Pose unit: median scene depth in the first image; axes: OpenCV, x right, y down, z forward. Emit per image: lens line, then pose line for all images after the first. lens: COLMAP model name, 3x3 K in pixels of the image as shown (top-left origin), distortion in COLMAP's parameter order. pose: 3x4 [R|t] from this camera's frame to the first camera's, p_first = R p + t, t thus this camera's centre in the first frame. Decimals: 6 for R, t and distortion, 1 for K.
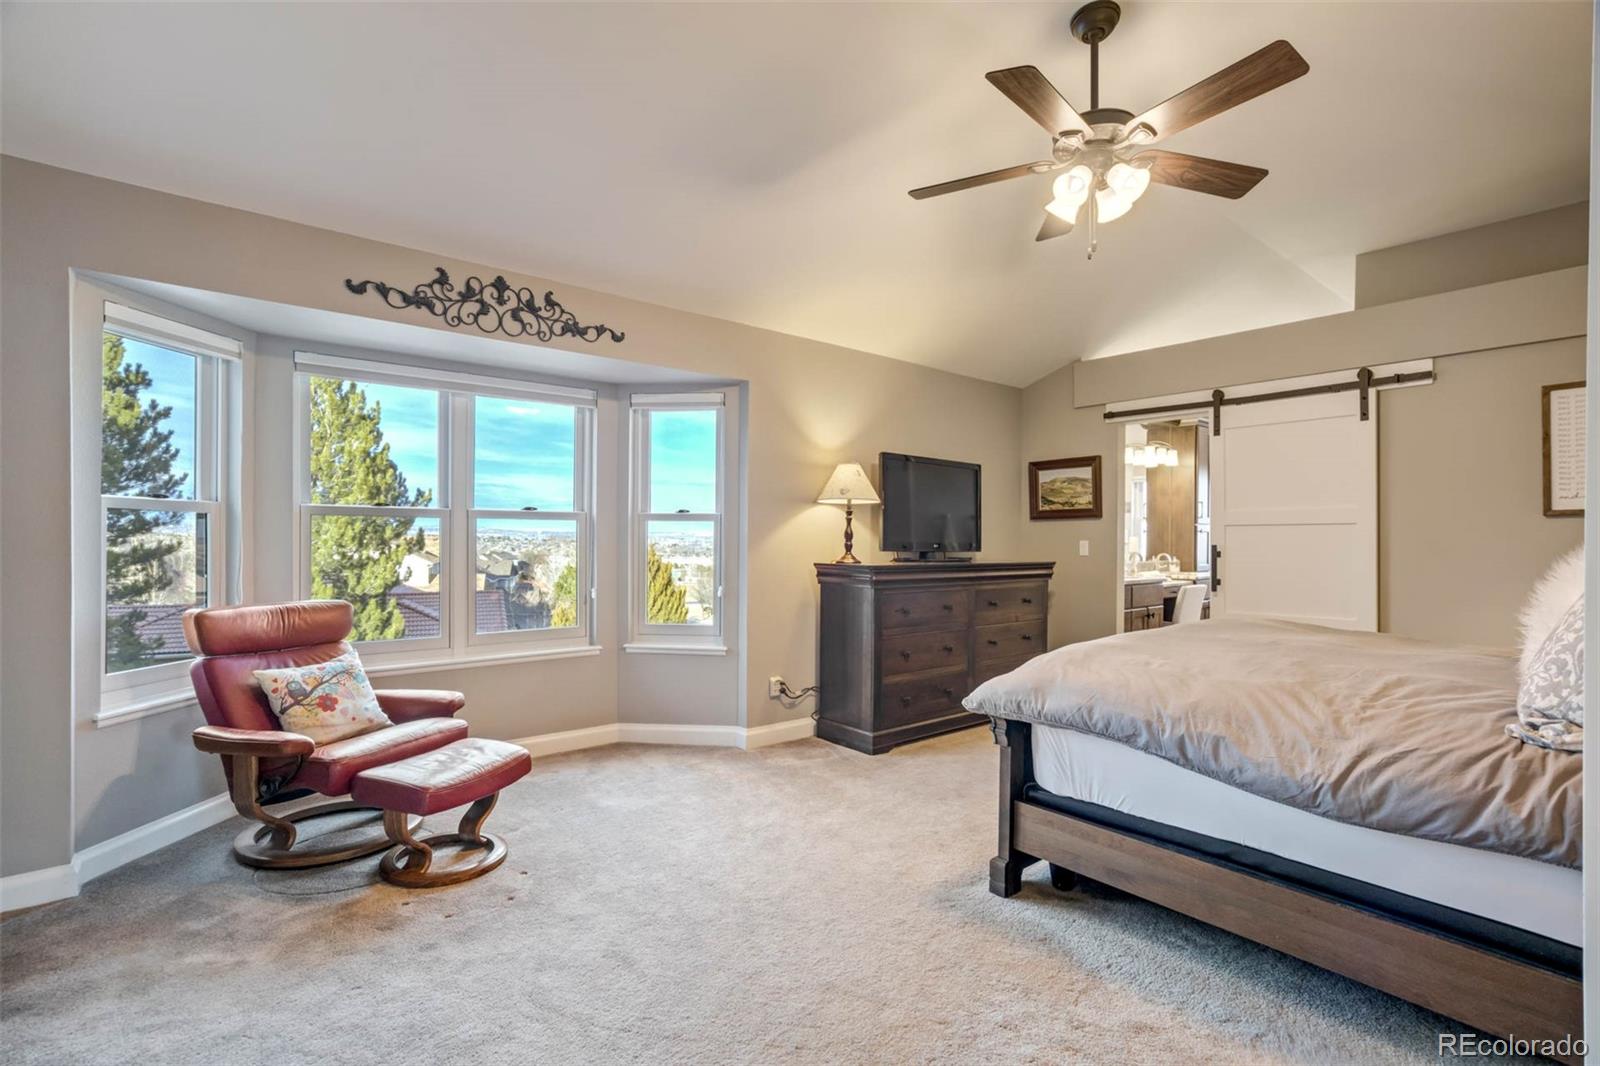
lens RADIAL K [[737.2, 0, 809.1], [0, 737.2, 537.4], [0, 0, 1]] dist [-0.002909, 0.000194]
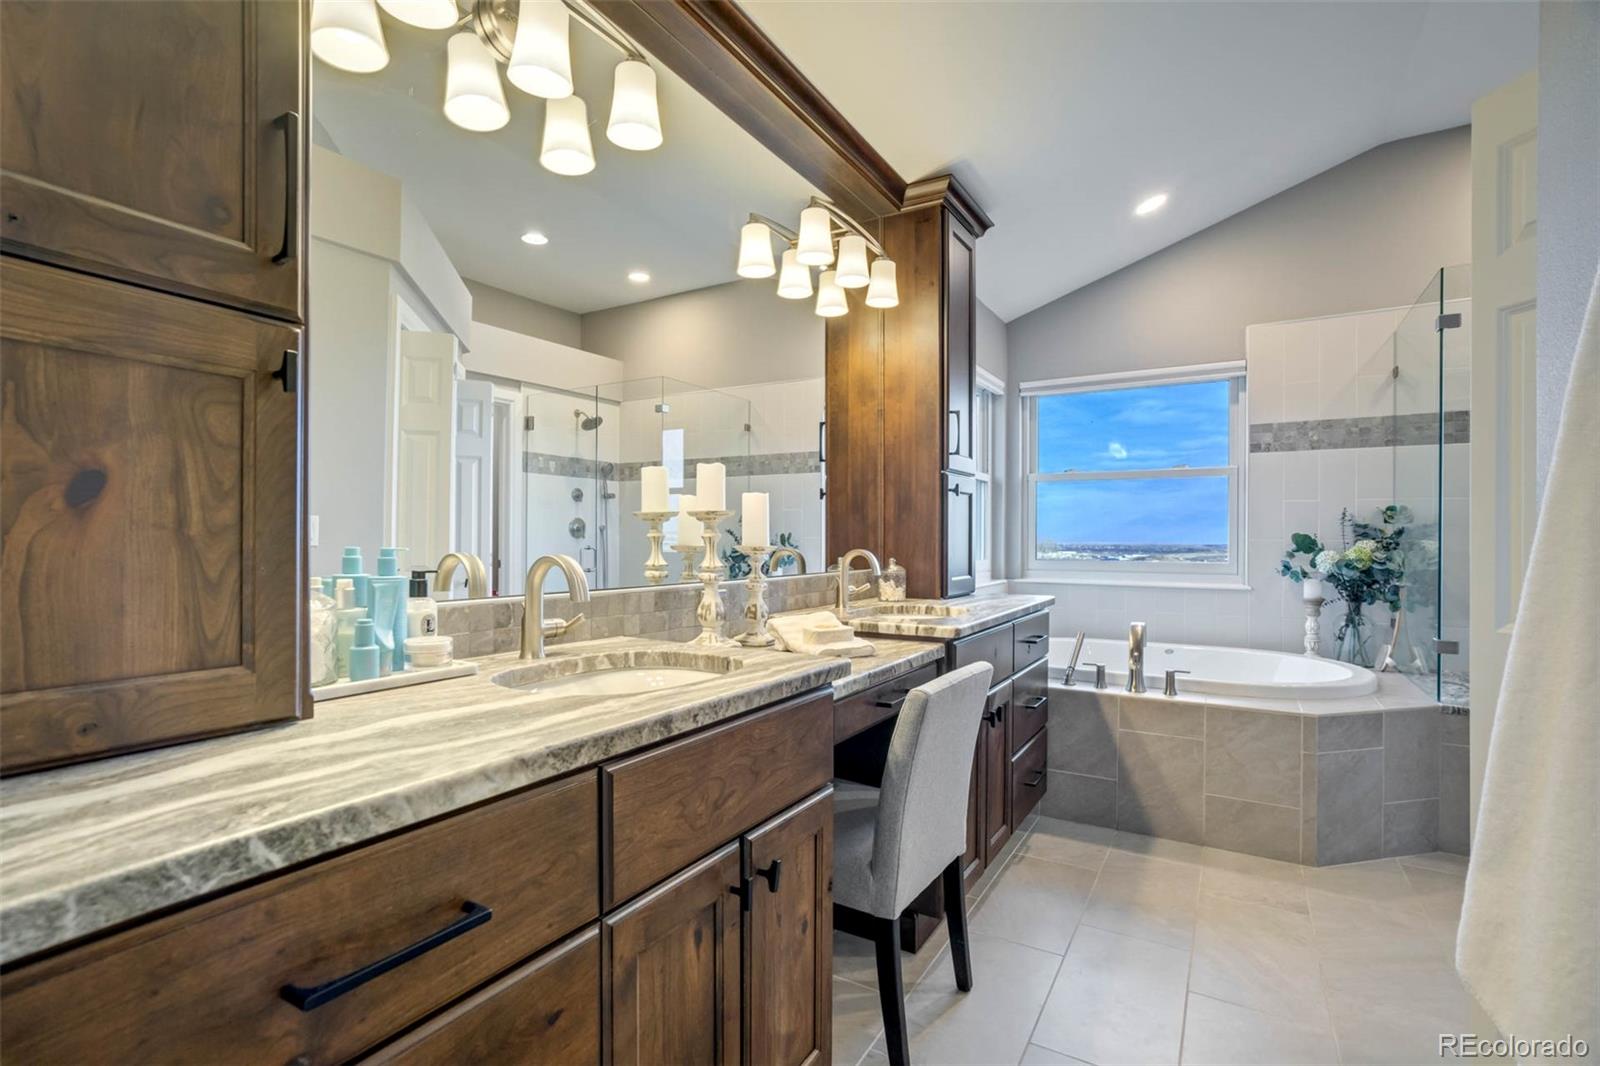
lens RADIAL K [[737.2, 0, 798.5], [0, 737.2, 537.4], [0, 0, 1]] dist [-0.002909, 0.000194]
pose [[0.949285, -0.003447, 0.314399, 0.337444], [0.004624, 0.999985, -0.002997, 0.016399], [-0.314384, 0.004299, 0.949286, 0.667765]]
